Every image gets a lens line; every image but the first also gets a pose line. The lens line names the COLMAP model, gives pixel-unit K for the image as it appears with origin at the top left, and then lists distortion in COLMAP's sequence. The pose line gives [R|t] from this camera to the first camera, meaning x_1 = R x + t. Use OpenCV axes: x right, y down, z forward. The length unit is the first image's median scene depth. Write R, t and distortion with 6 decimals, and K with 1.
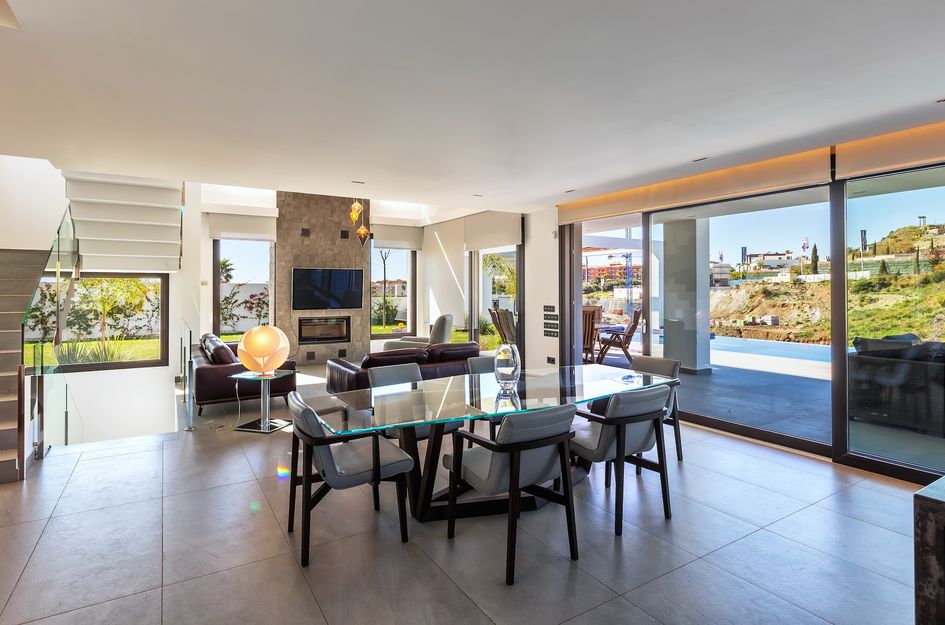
lens RADIAL K [[472.0, 0, 456.6], [0, 472.0, 286.3], [0, 0, 1]] dist [0.003676, -0.000412]
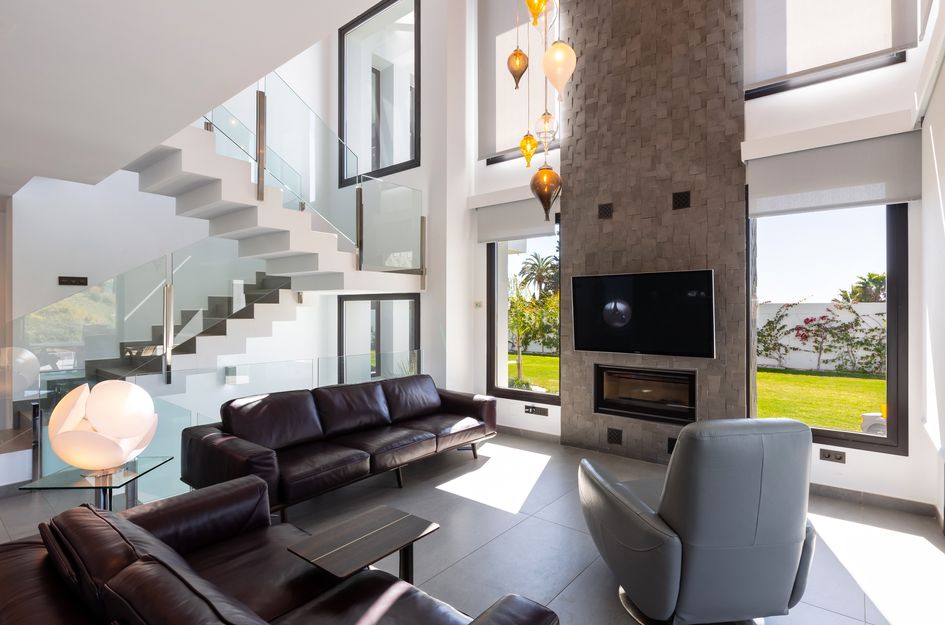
lens RADIAL K [[472.0, 0, 474.5], [0, 472.0, 308.2], [0, 0, 1]] dist [0.003676, -0.000412]
pose [[0.357152, -0.002262, -0.934044, 0.134163], [0.005128, 0.999987, -0.000461, -0.000803], [0.934032, -0.004625, 0.357159, 0.626919]]
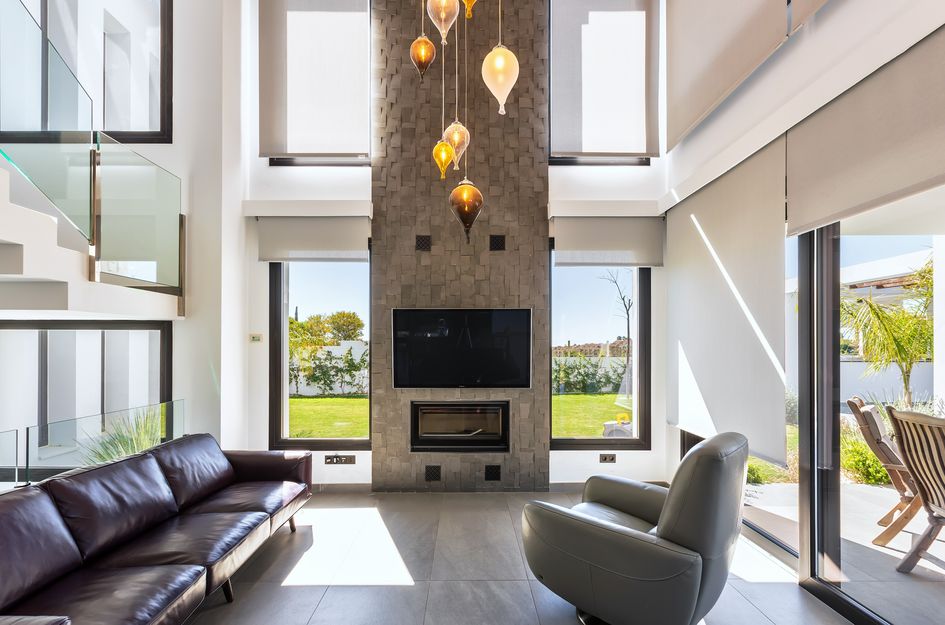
lens RADIAL K [[460.9, 0, 470.5], [0, 460.9, 344.8], [0, 0, 1]] dist [0.002588, 0.000359]
pose [[0.868596, -0.000706, -0.495521, -0.013433], [0.001887, 0.999996, 0.001883, 0.000755], [0.495518, -0.002570, 0.868594, 0.543316]]
